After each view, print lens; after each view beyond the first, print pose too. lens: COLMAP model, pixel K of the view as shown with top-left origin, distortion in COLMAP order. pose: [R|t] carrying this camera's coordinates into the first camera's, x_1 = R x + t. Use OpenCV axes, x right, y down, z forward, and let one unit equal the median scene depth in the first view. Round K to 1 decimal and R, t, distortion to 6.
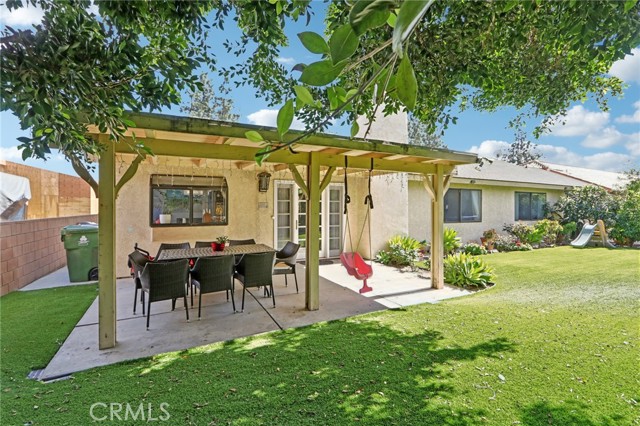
lens RADIAL K [[297.7, 0, 308.6], [0, 297.7, 207.6], [0, 0, 1]] dist [-0.012394, 0.000909]
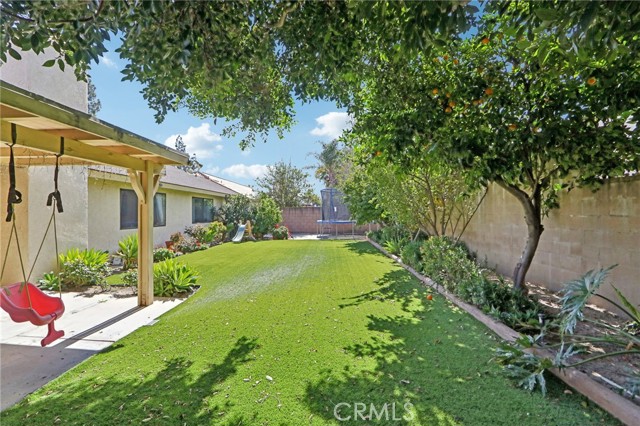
lens RADIAL K [[297.7, 0, 308.6], [0, 297.7, 207.6], [0, 0, 1]] dist [-0.012394, 0.000909]
pose [[0.510829, 0.008434, 0.859641, -0.074324], [0.004636, 0.999910, -0.012565, 0.003676], [-0.859670, 0.010404, 0.510744, 0.179080]]
